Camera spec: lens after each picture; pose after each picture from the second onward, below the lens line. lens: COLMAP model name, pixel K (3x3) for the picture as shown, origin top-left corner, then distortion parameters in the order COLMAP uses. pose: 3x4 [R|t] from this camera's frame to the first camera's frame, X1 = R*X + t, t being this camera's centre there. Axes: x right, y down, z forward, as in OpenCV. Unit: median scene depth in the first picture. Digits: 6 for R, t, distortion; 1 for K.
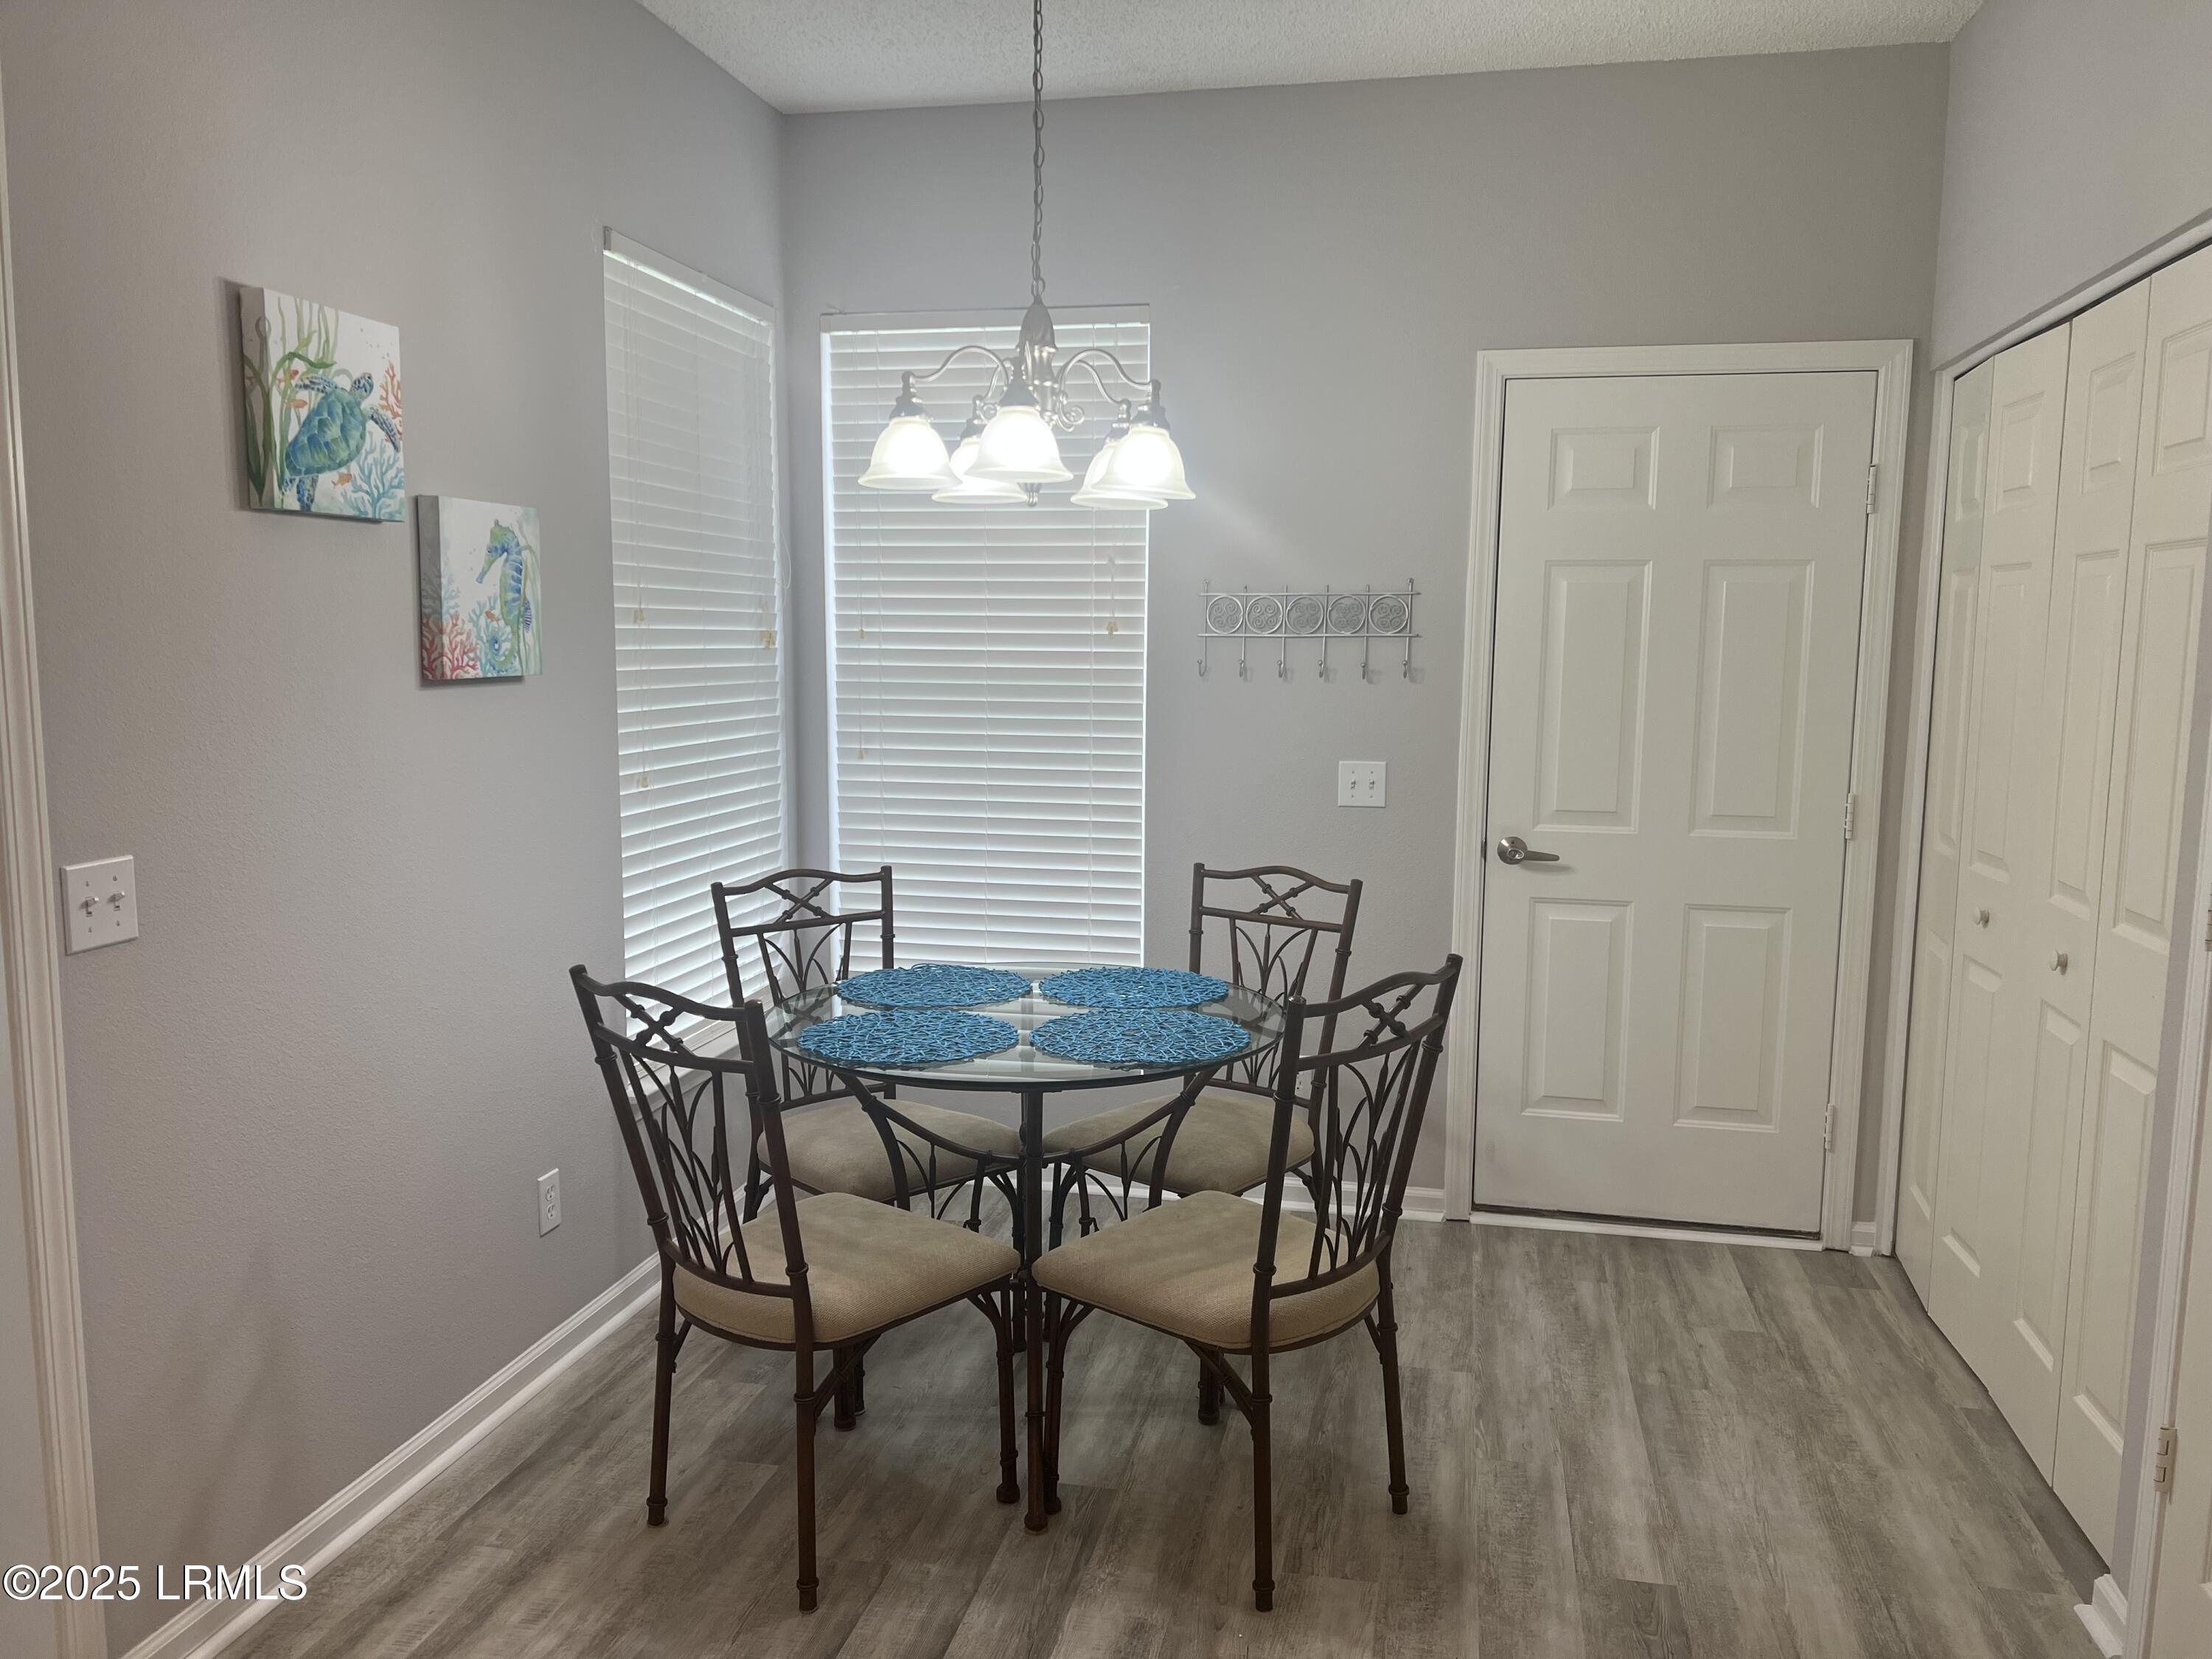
lens RADIAL K [[1646.5, 0, 1106.0], [0, 1646.5, 829.5], [0, 0, 1]] dist [0.080754, -0.006364]
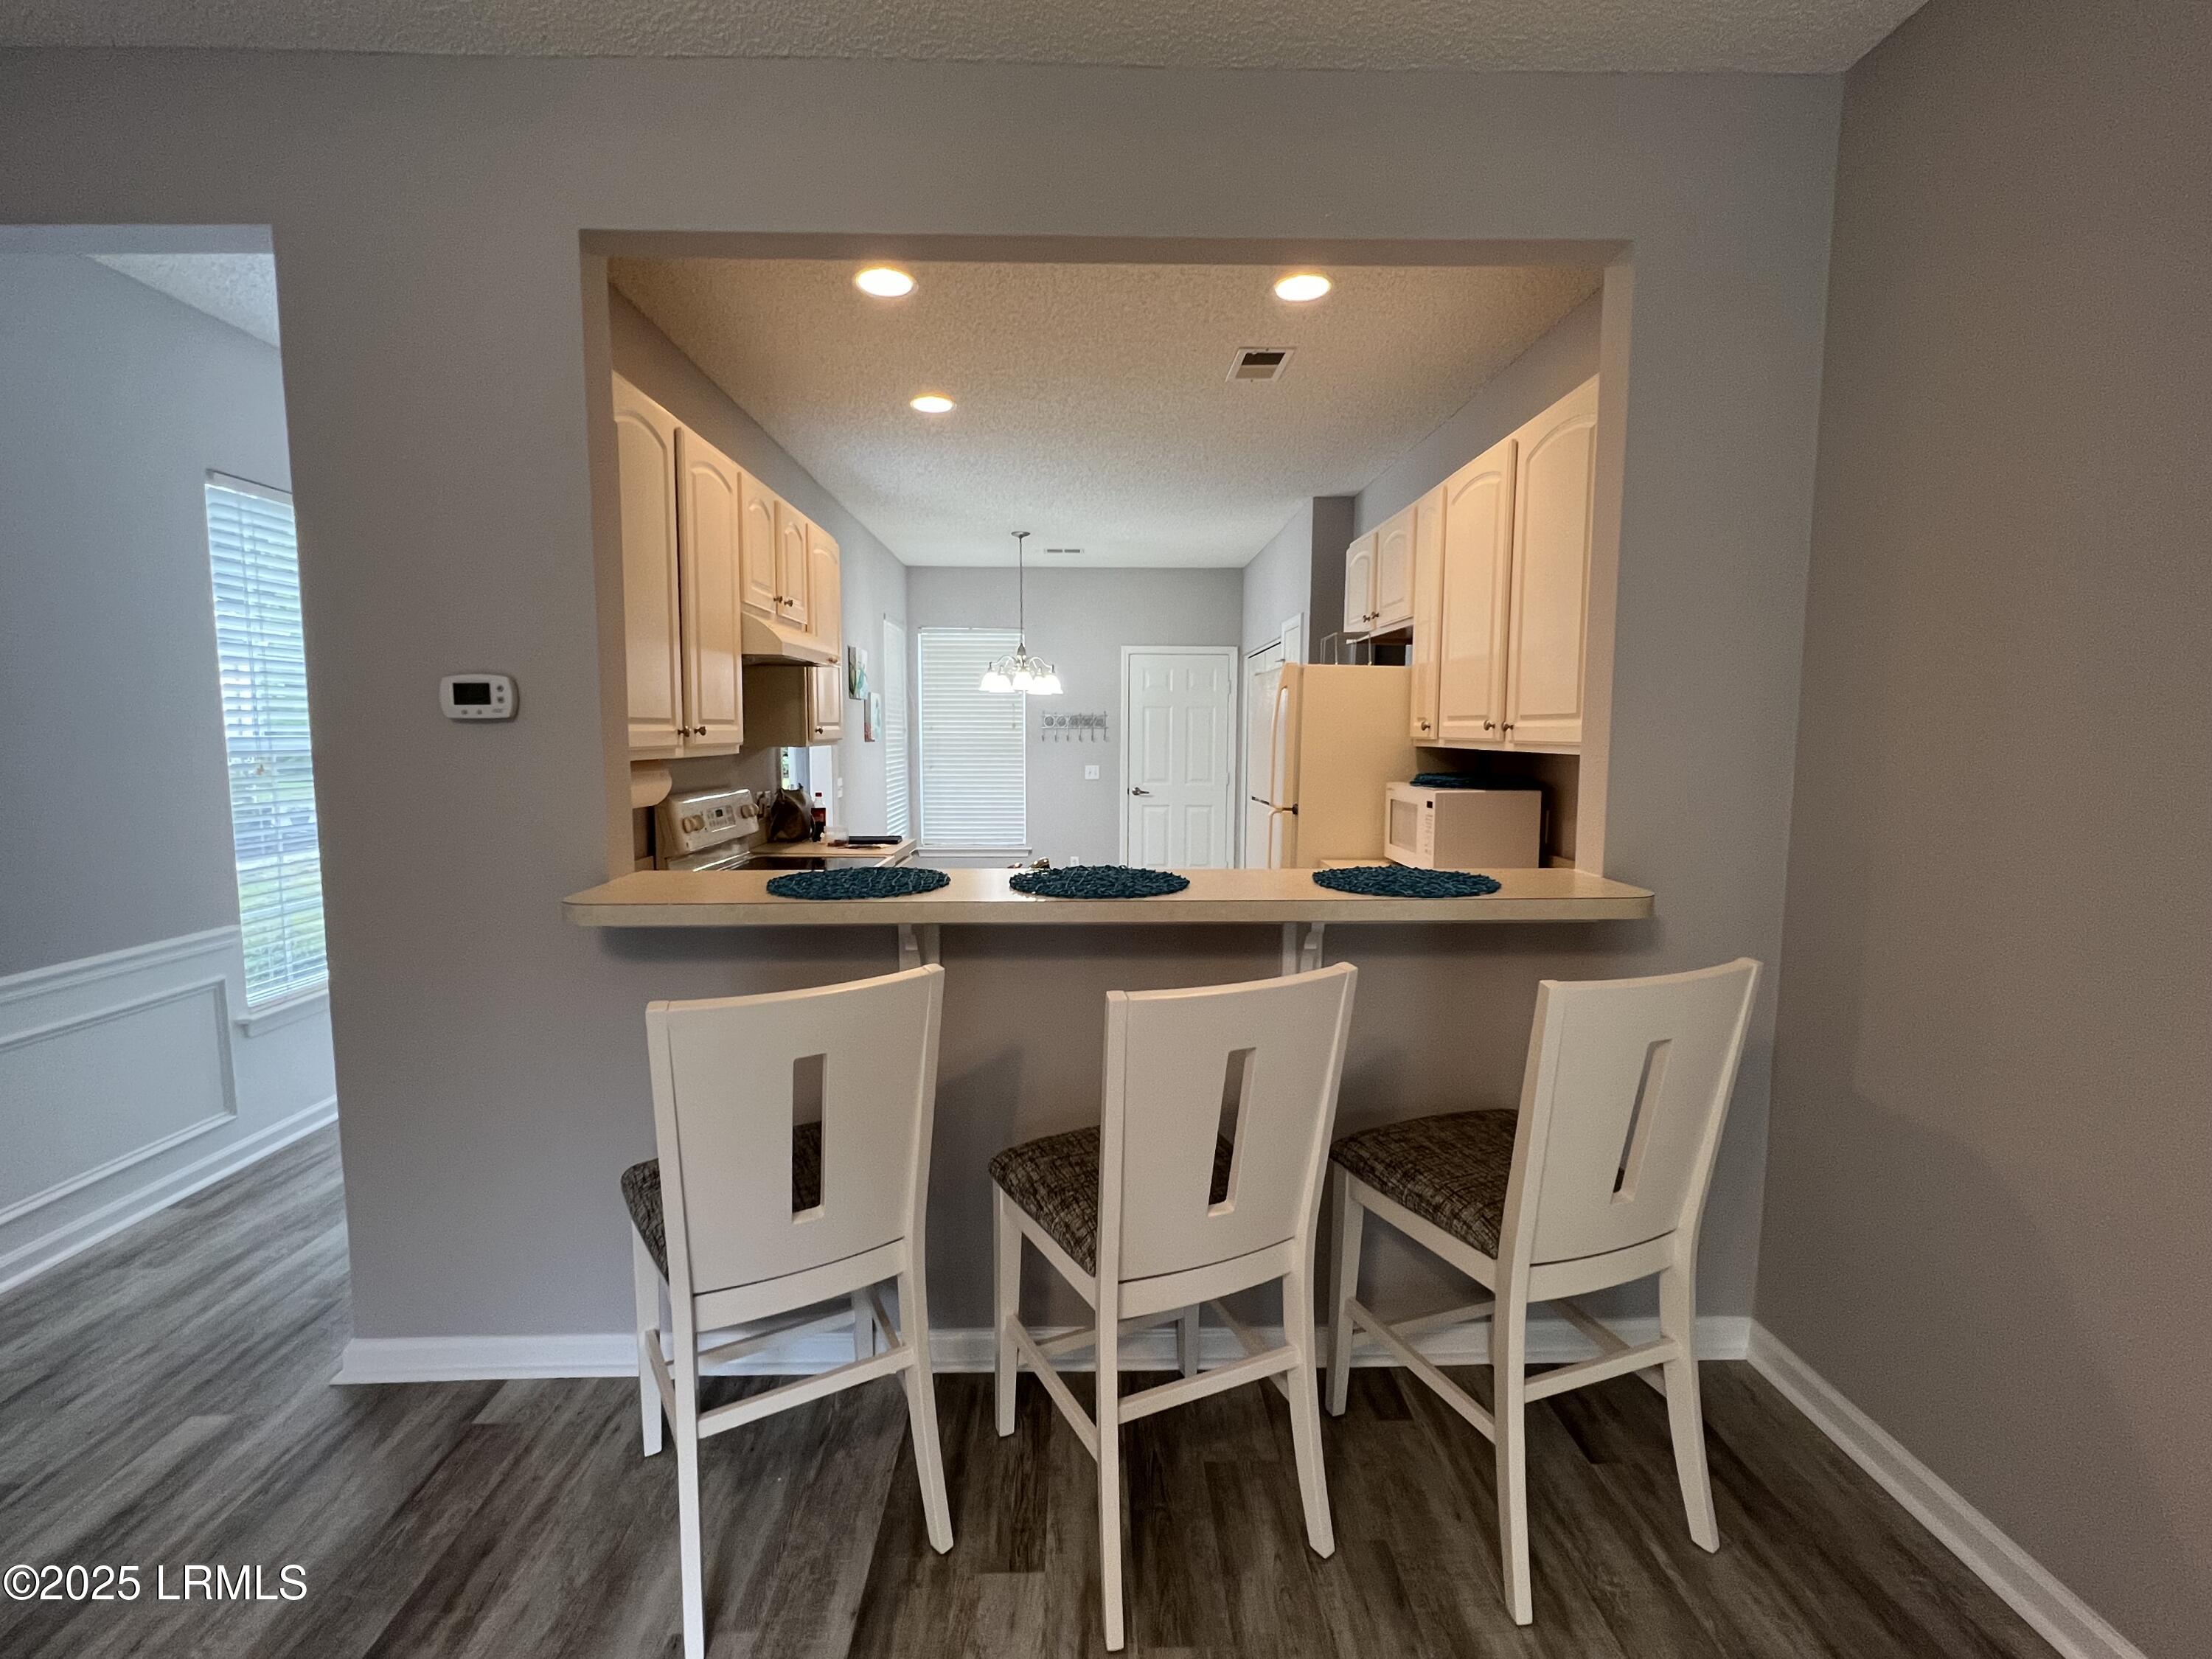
lens RADIAL K [[967.6, 0, 1100.1], [0, 967.6, 822.8], [0, 0, 1]] dist [-0.000709, -0.000117]
pose [[0.974903, -0.024917, 0.221230, -0.267171], [0.030550, 0.999289, -0.022077, 0.119421], [-0.220523, 0.028282, 0.974972, -0.914631]]
